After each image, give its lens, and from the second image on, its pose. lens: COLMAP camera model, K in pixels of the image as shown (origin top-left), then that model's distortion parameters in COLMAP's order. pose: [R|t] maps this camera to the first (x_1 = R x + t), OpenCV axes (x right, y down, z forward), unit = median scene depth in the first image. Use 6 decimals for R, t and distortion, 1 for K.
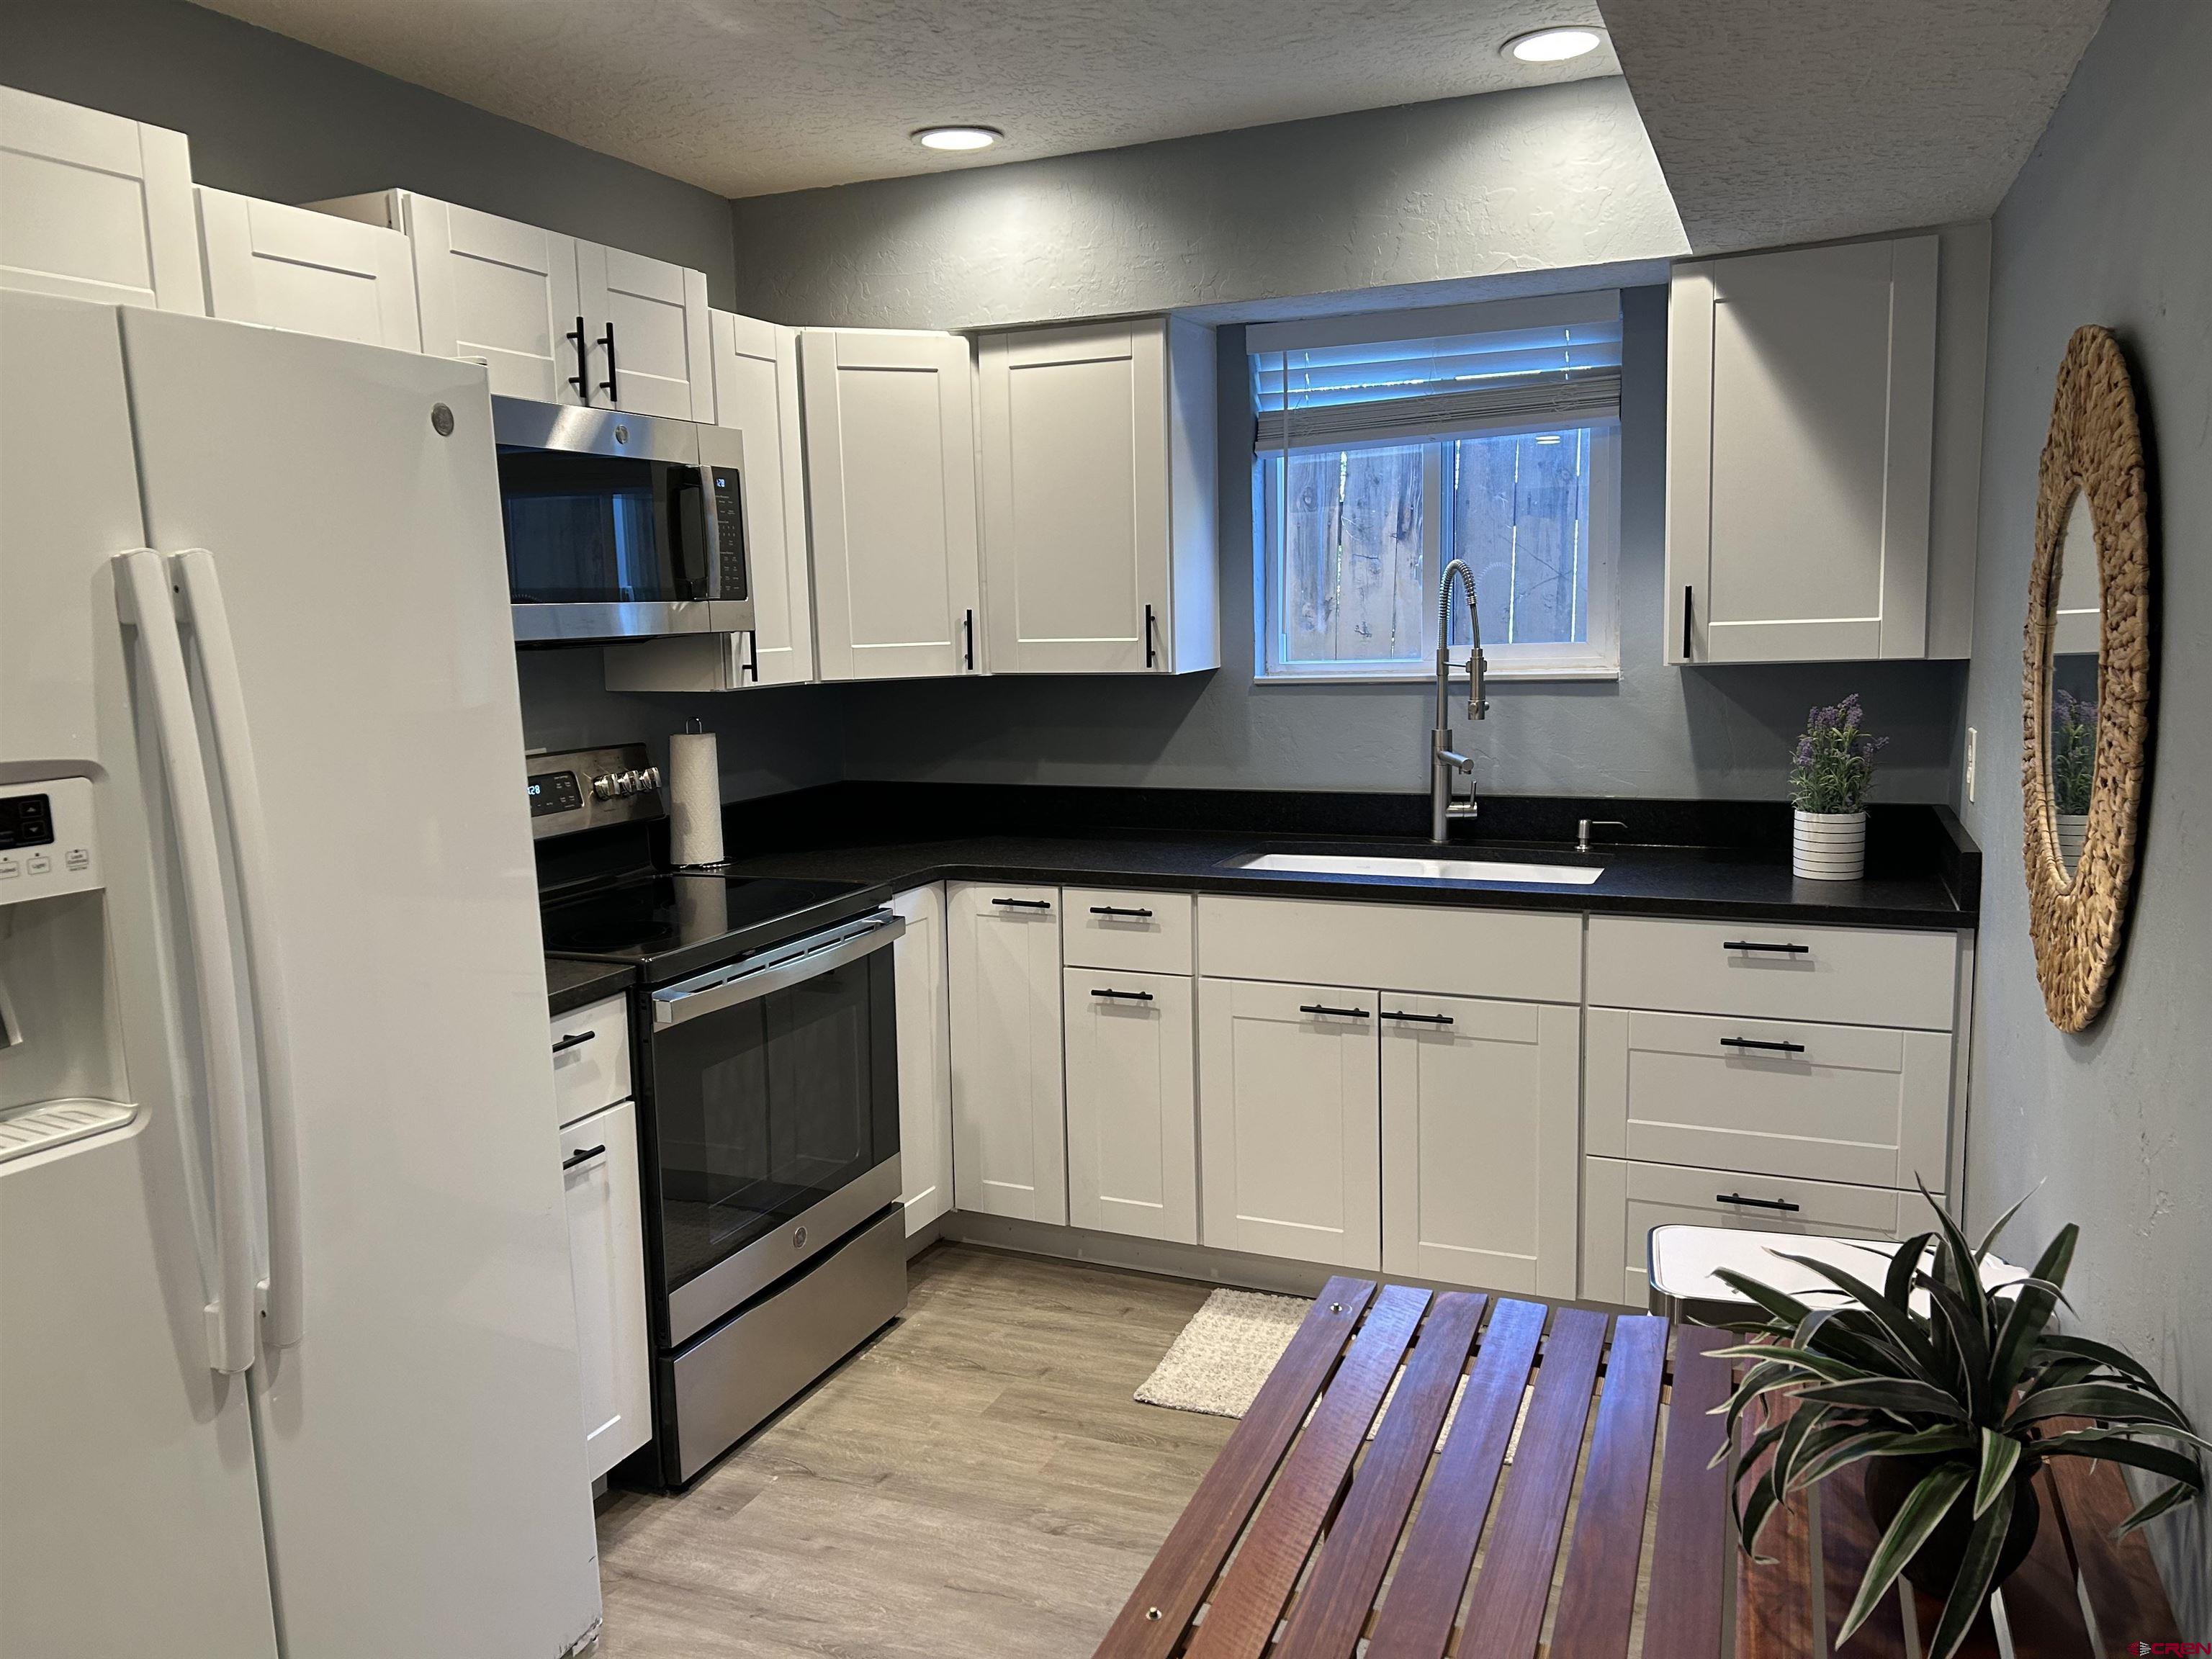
lens RADIAL K [[1631.9, 0, 1092.5], [0, 1631.9, 839.9], [0, 0, 1]] dist [0.026051, -0.038320]
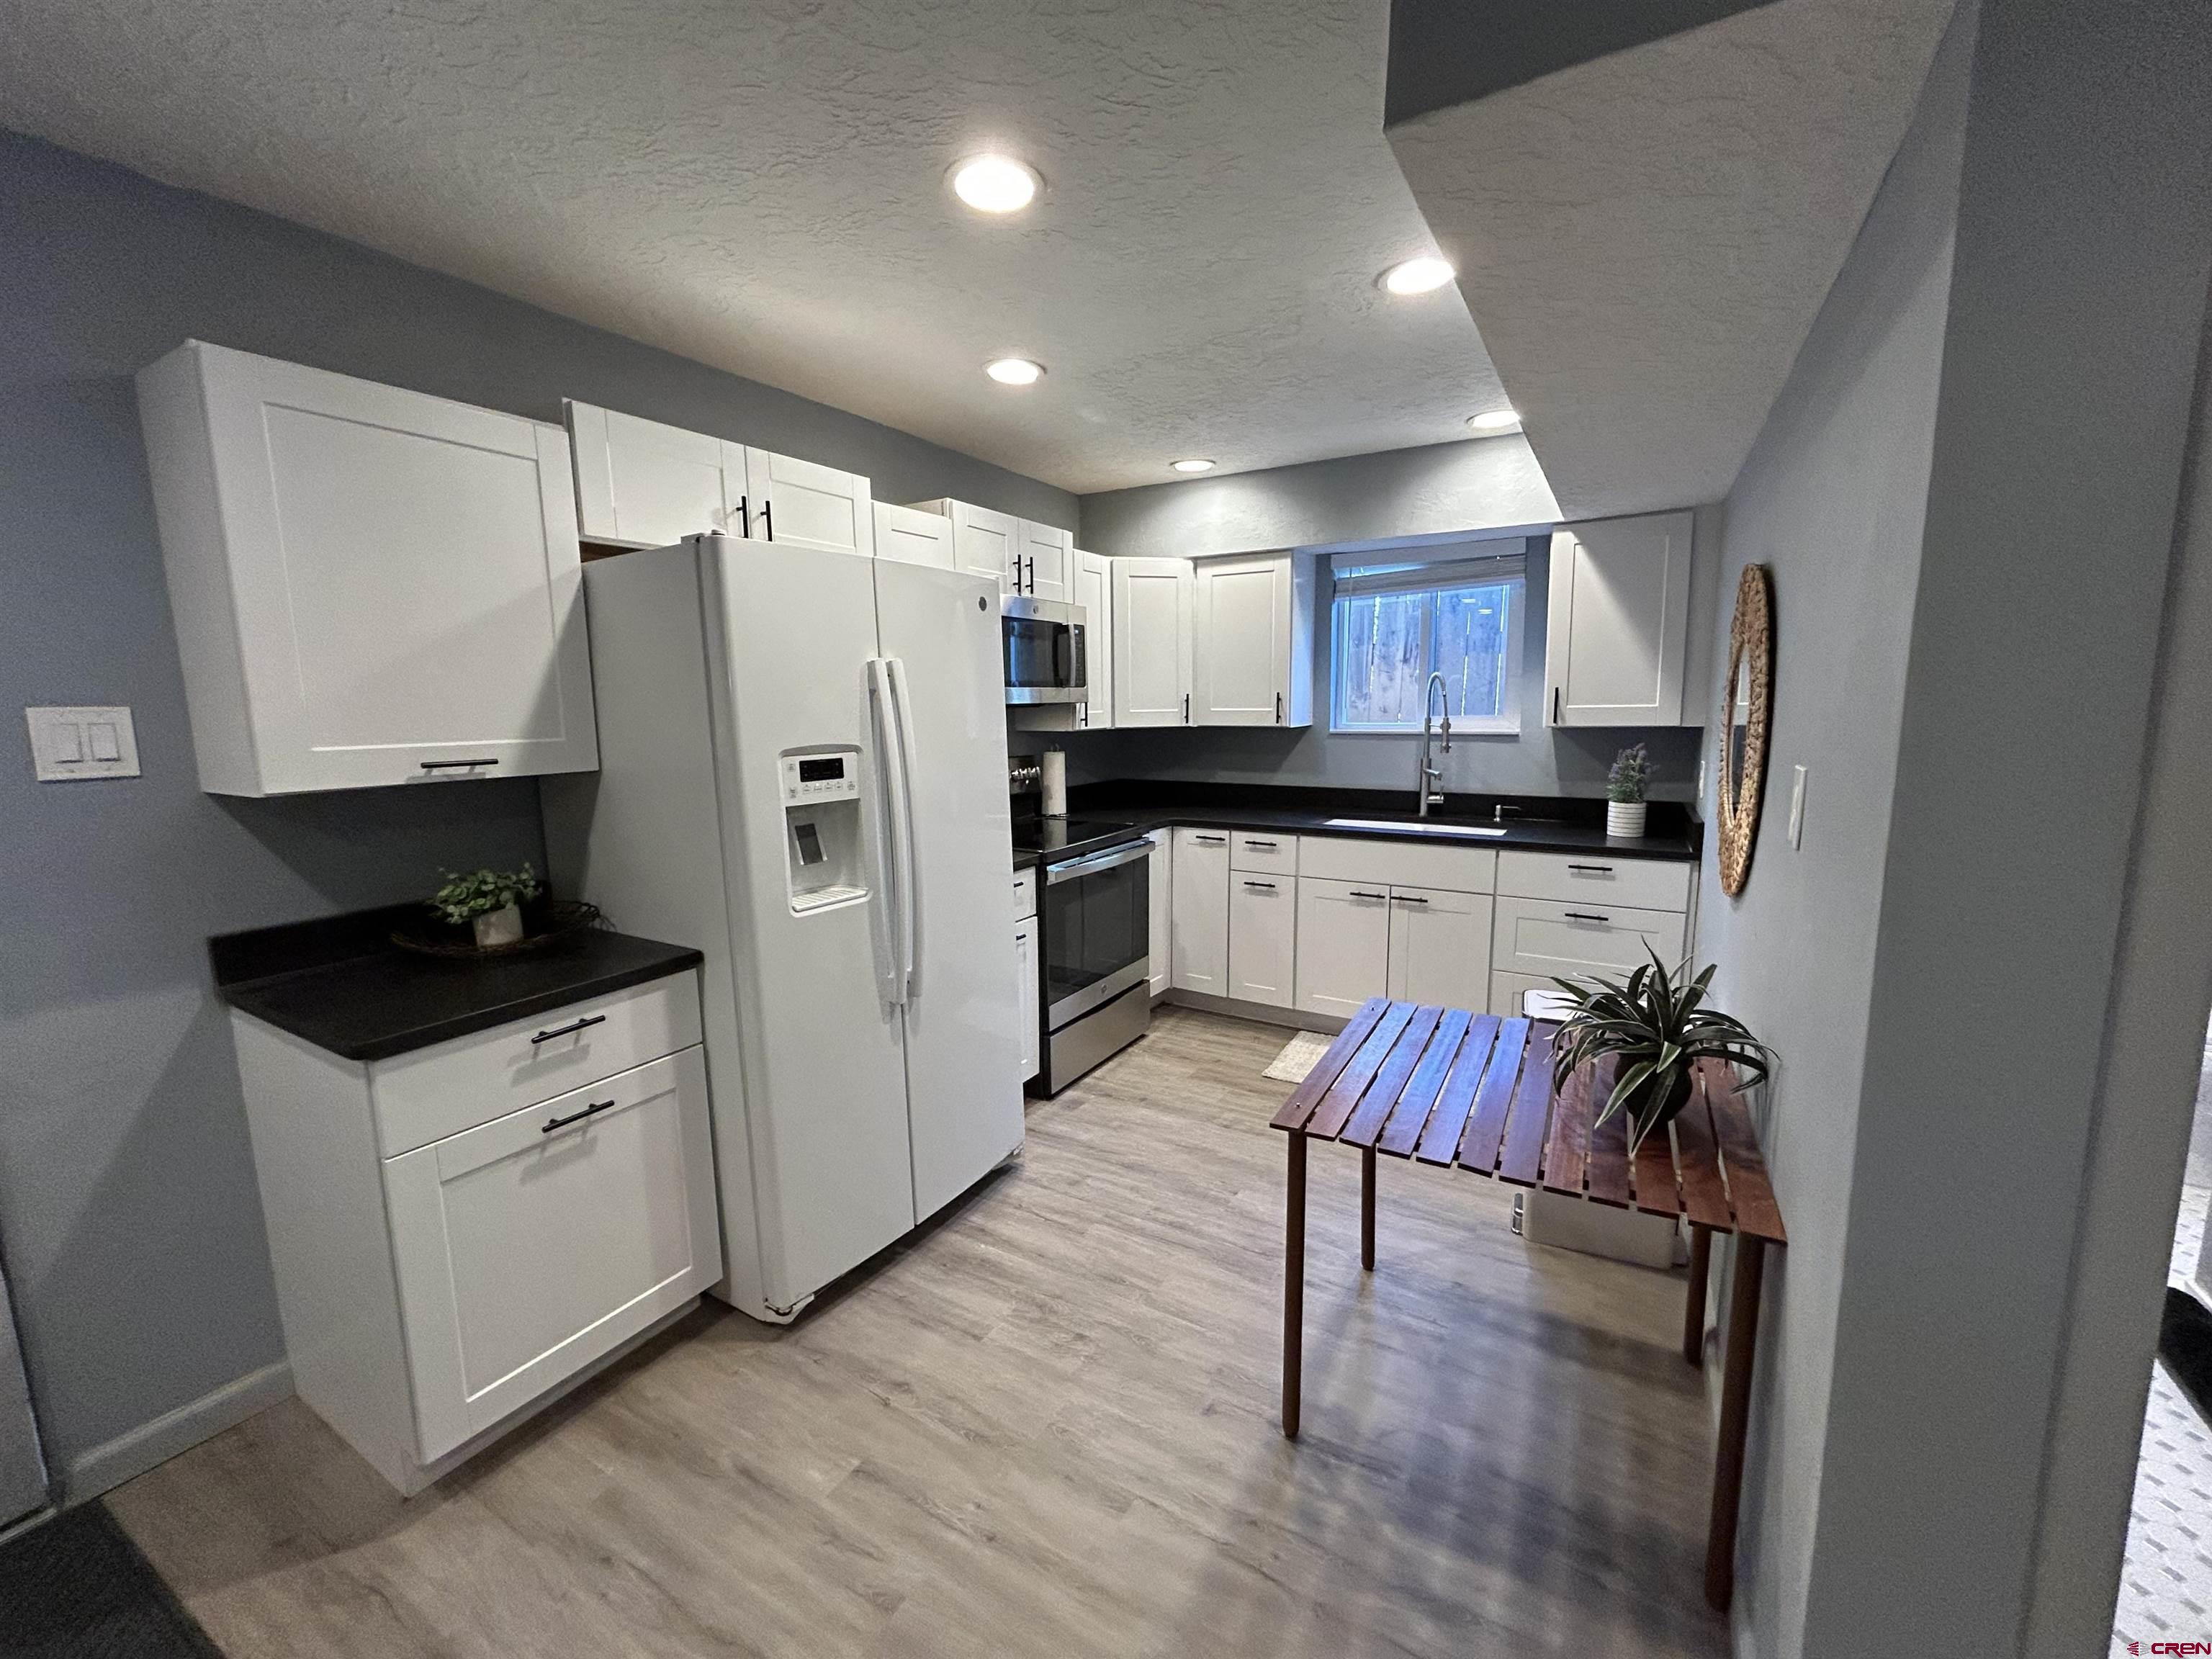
lens RADIAL K [[885.6, 0, 1107.4], [0, 885.6, 835.8], [0, 0, 1]] dist [-0.020541, -0.000120]
pose [[0.991626, 0.033871, -0.124619, -0.038789], [-0.032439, 0.999382, 0.013504, 0.029136], [0.124999, -0.009348, 0.992113, -0.132130]]
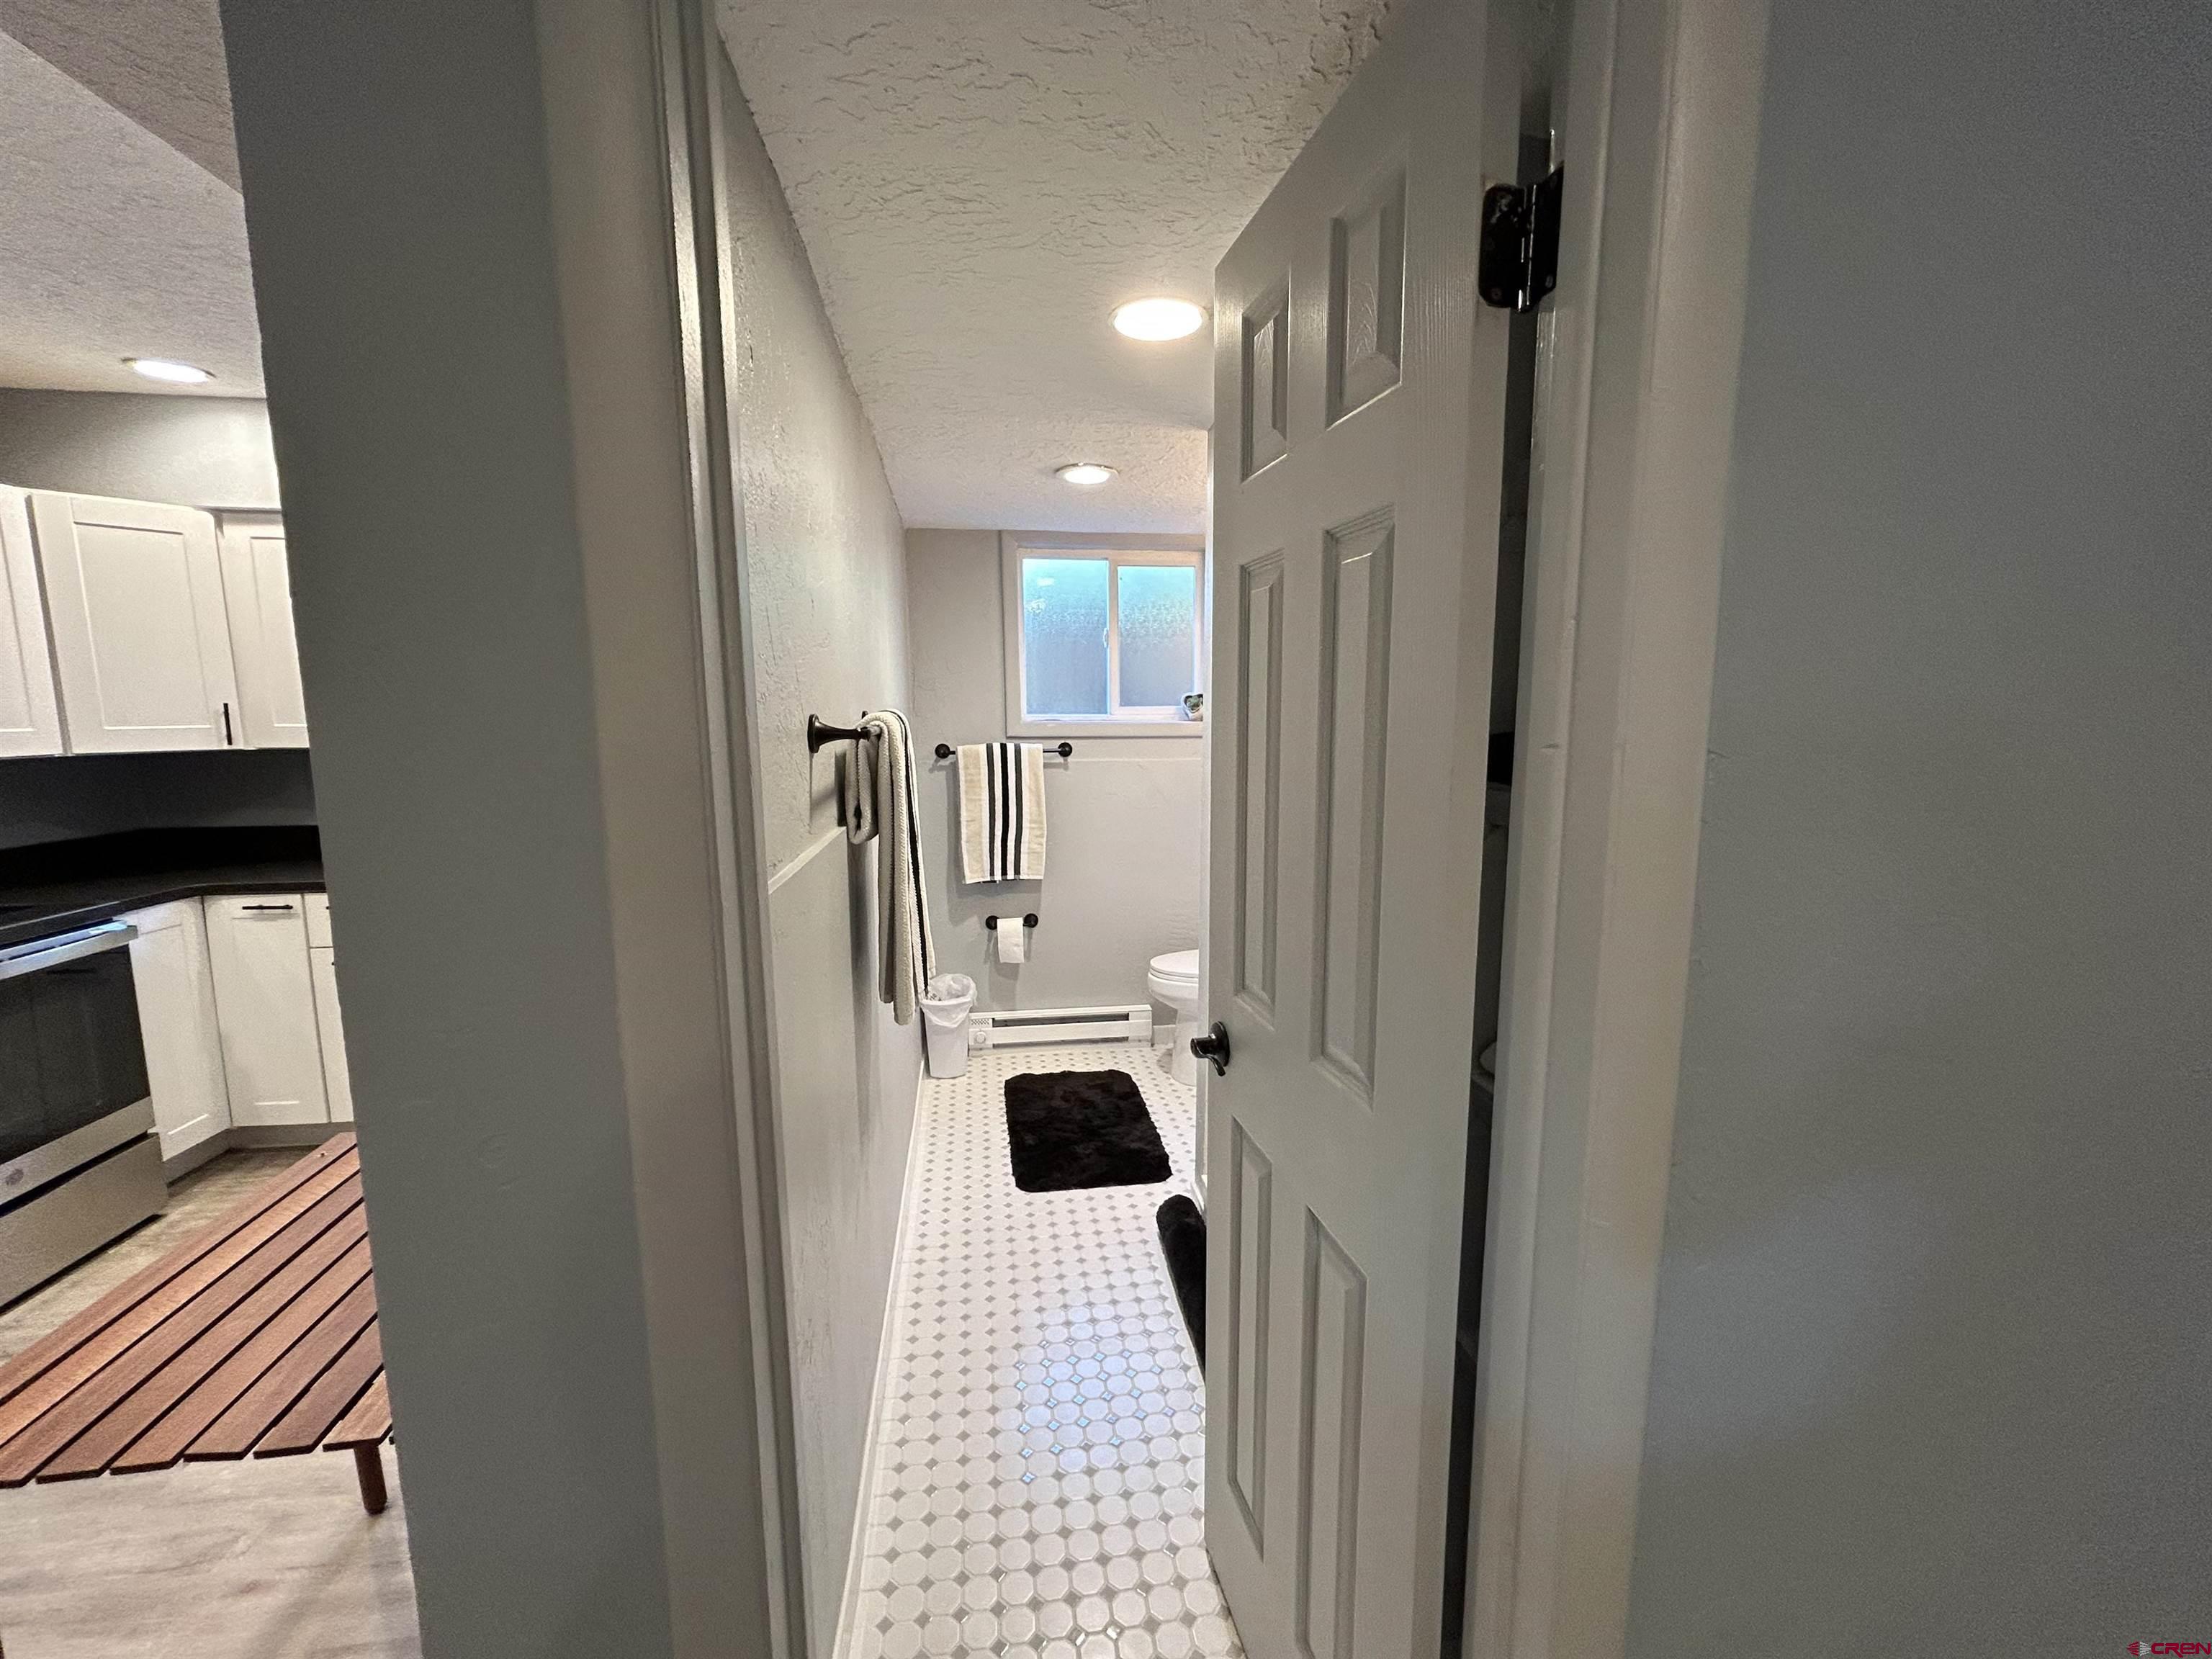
lens RADIAL K [[885.6, 0, 1116.9], [0, 885.6, 829.1], [0, 0, 1]] dist [-0.020541, -0.000120]
pose [[0.852242, -0.045448, 0.521169, 0.230344], [0.051876, 0.998651, 0.002256, 0.008182], [-0.520569, 0.025114, 0.853450, -0.052842]]
